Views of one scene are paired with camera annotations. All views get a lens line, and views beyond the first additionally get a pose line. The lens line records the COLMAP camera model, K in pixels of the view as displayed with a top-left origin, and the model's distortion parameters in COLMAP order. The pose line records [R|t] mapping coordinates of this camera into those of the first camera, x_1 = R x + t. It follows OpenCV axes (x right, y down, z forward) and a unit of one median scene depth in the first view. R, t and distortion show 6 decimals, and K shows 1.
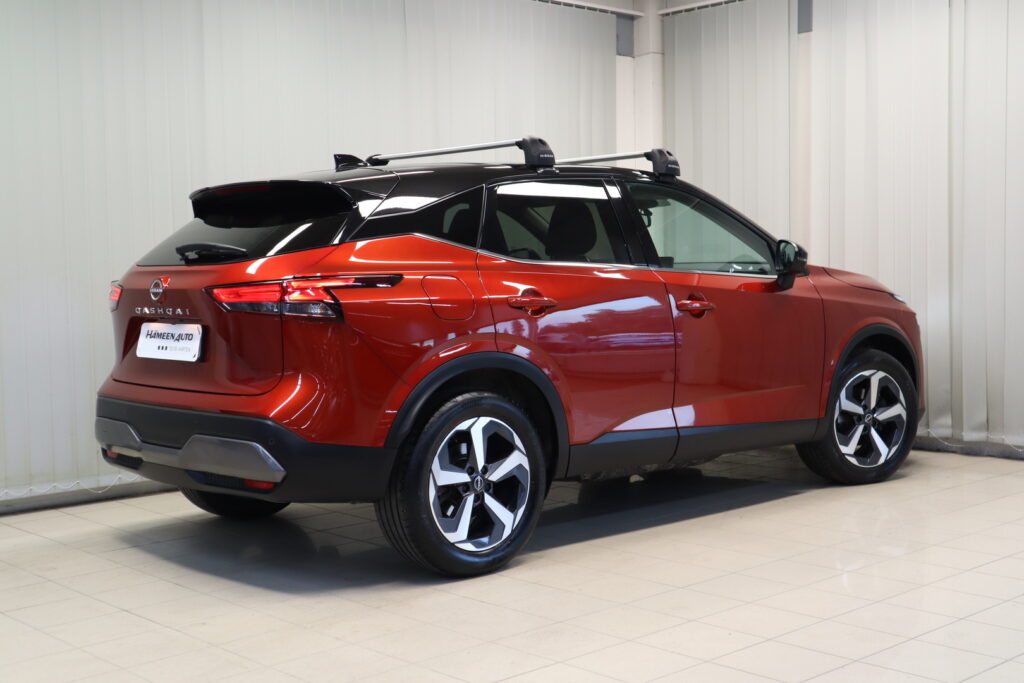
lens RADIAL K [[1315.1, 0, 513.3], [0, 1315.1, 330.4], [0, 0, 1]] dist [0.091447, 0.000000]
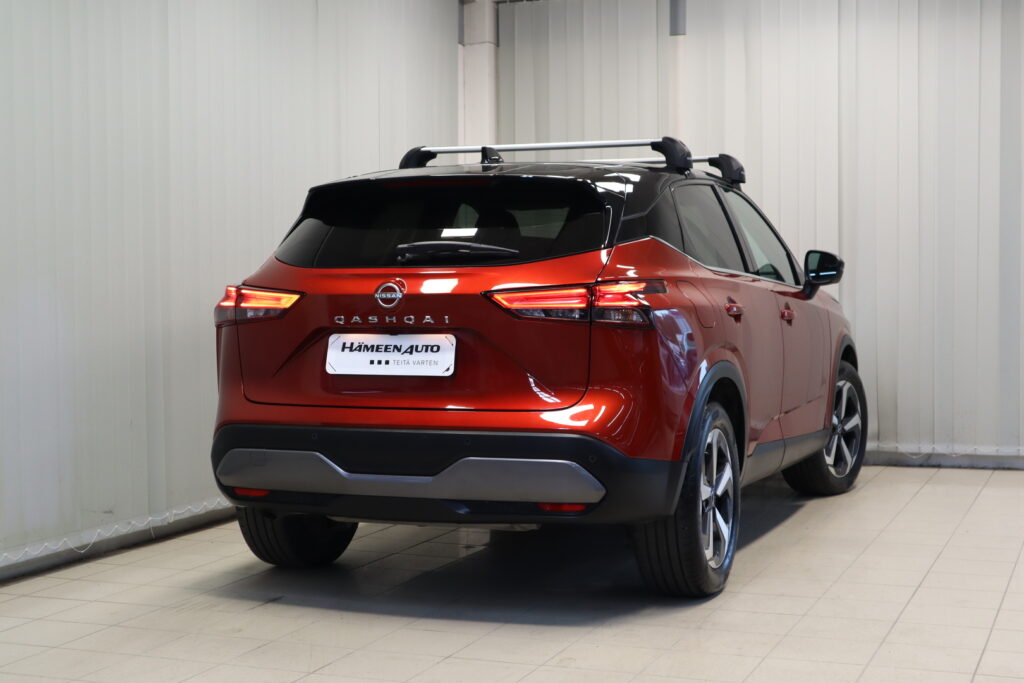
lens RADIAL K [[1581.2, 0, 512.4], [0, 1581.2, 341.9], [0, 0, 1]] dist [0.183678, 0.000000]
pose [[0.900165, -0.008798, 0.435461, -0.530608], [0.014229, 0.999856, -0.009214, 0.008843], [-0.435317, 0.014490, 0.900160, 0.017274]]
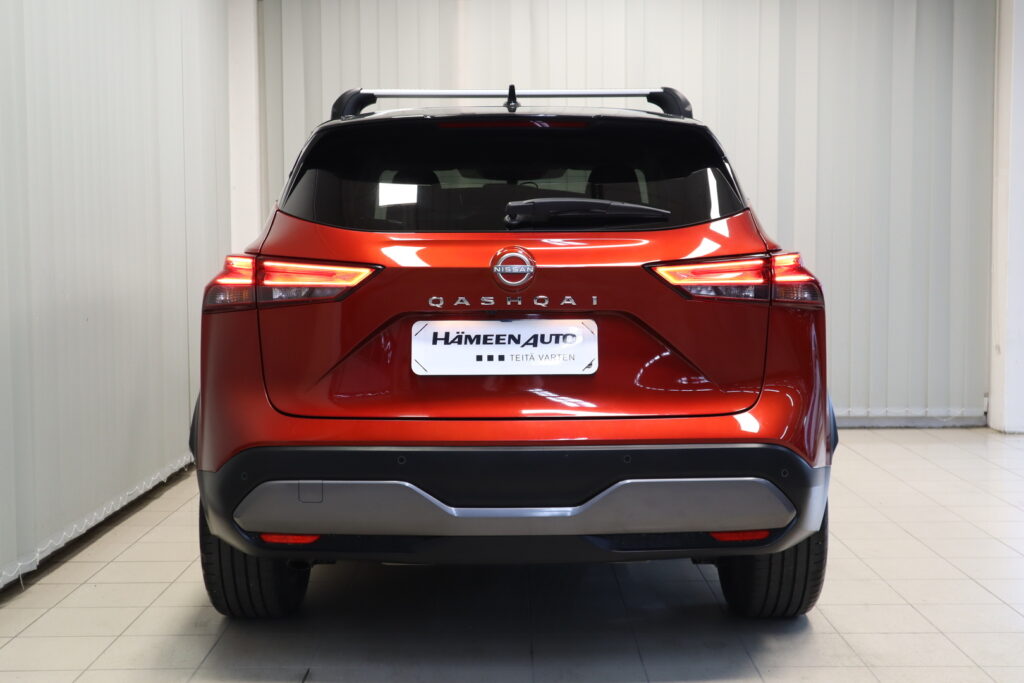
lens RADIAL K [[1315.1, 0, 515.0], [0, 1315.1, 342.1], [0, 0, 1]] dist [0.091447, 0.000000]
pose [[0.676903, -0.039481, 0.735012, -0.609466], [0.029399, 0.999214, 0.026597, -0.009630], [-0.735484, 0.003605, 0.677532, 0.454073]]
